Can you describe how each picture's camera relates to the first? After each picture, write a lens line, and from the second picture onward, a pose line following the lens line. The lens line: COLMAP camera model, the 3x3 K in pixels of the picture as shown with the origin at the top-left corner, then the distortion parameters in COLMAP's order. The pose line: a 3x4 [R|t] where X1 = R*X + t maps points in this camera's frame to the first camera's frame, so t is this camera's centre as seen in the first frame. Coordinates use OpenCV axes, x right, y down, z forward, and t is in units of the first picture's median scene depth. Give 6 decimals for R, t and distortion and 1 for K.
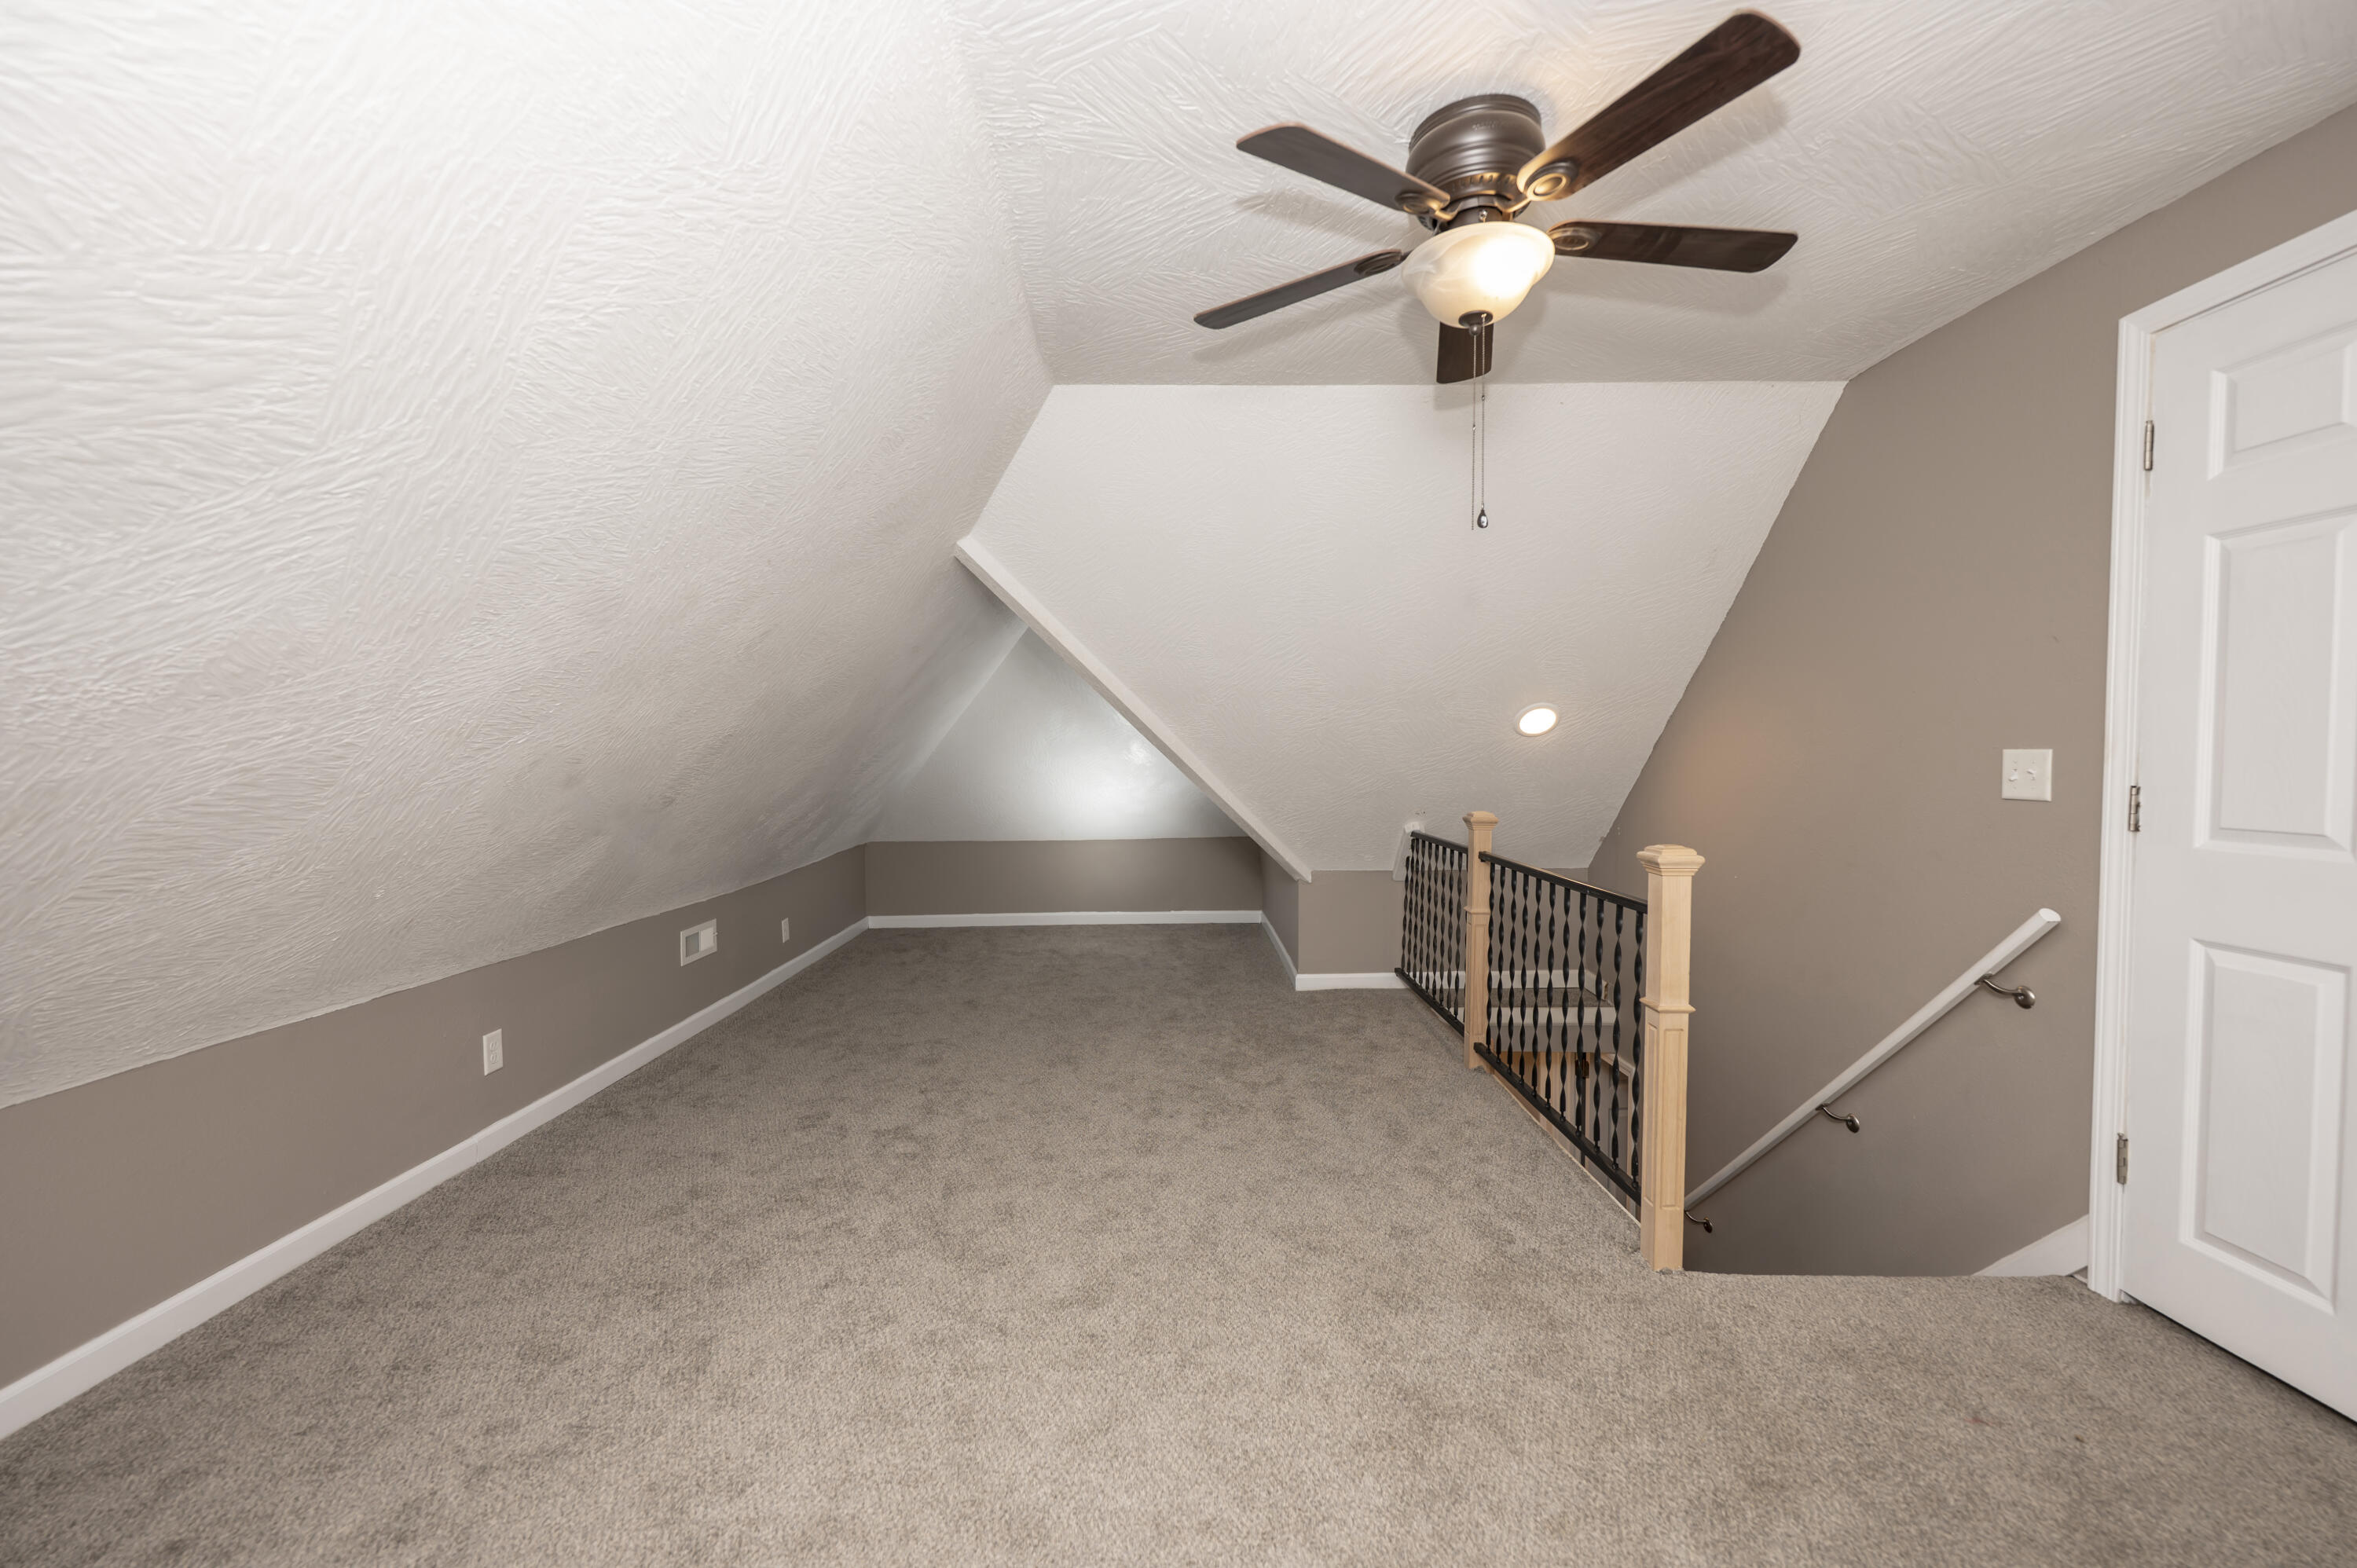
lens RADIAL K [[935.2, 0, 1182.4], [0, 935.2, 772.0], [0, 0, 1]] dist [-0.000463, 0.000060]
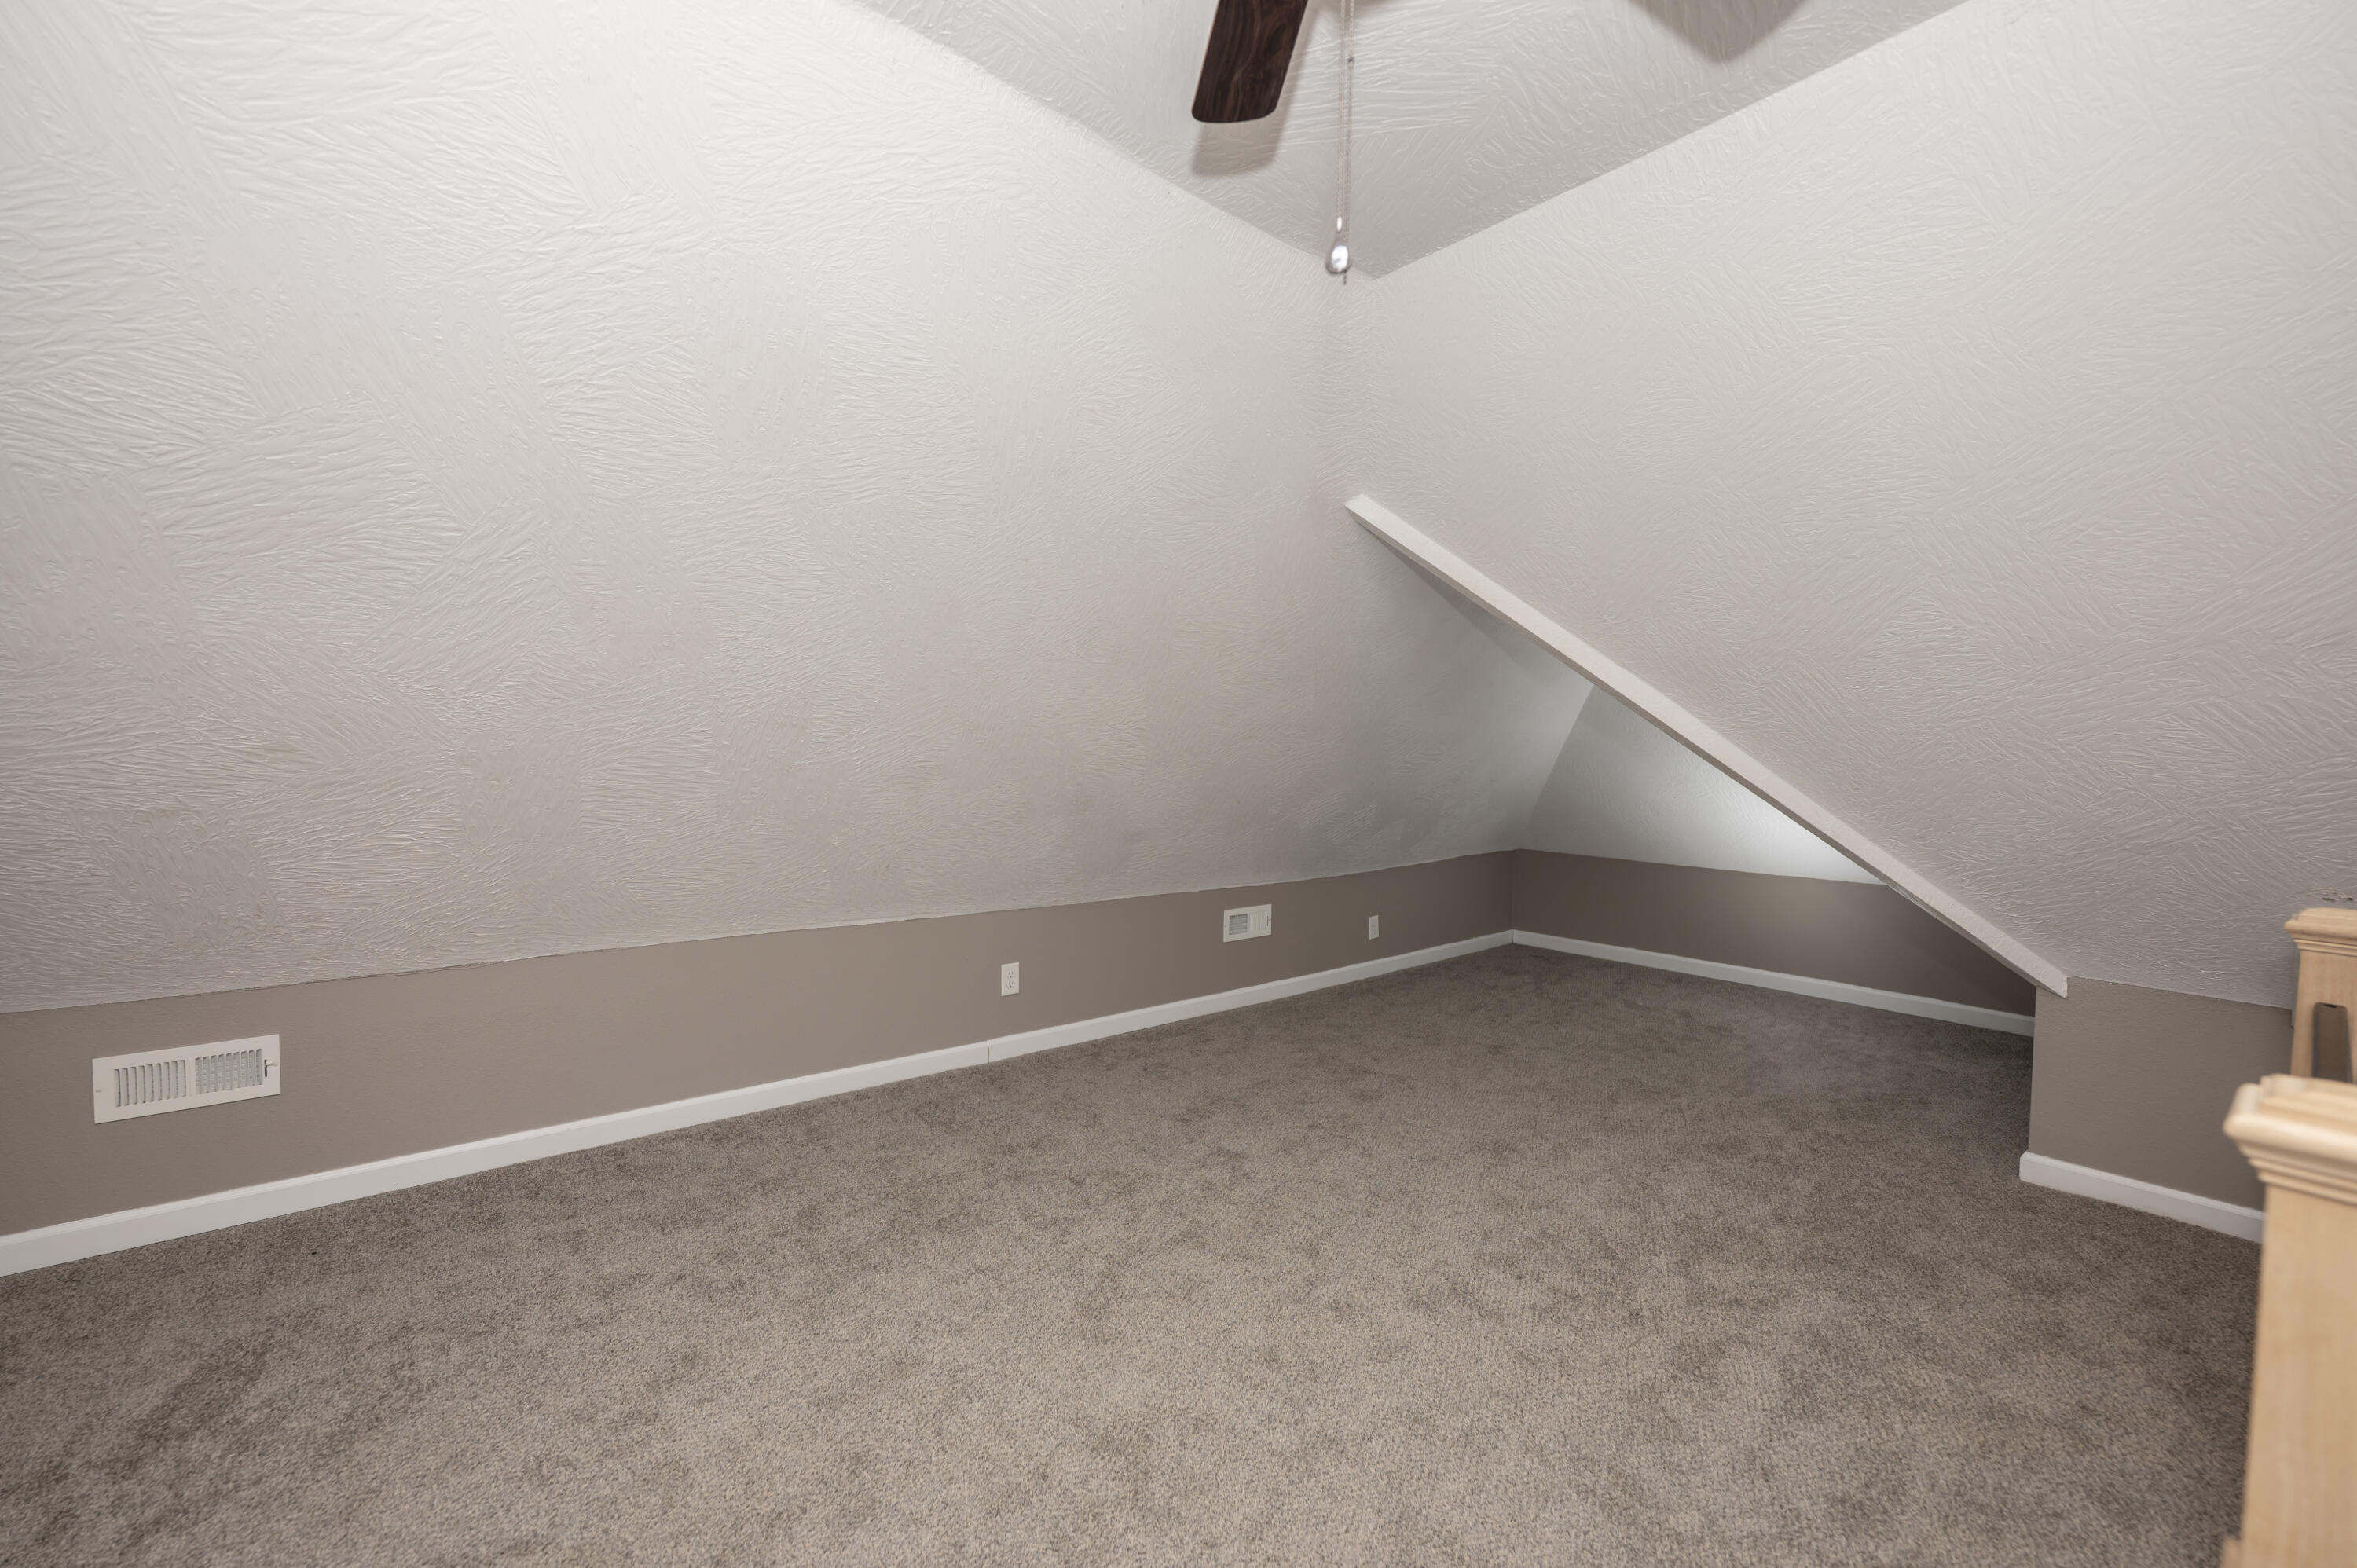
lens RADIAL K [[935.2, 0, 1179.1], [0, 935.2, 778.4], [0, 0, 1]] dist [-0.000463, 0.000060]
pose [[0.625600, 0.041995, -0.779013, 0.348648], [-0.035287, 0.999051, 0.025519, -0.010740], [0.779346, 0.011524, 0.626488, 0.355282]]
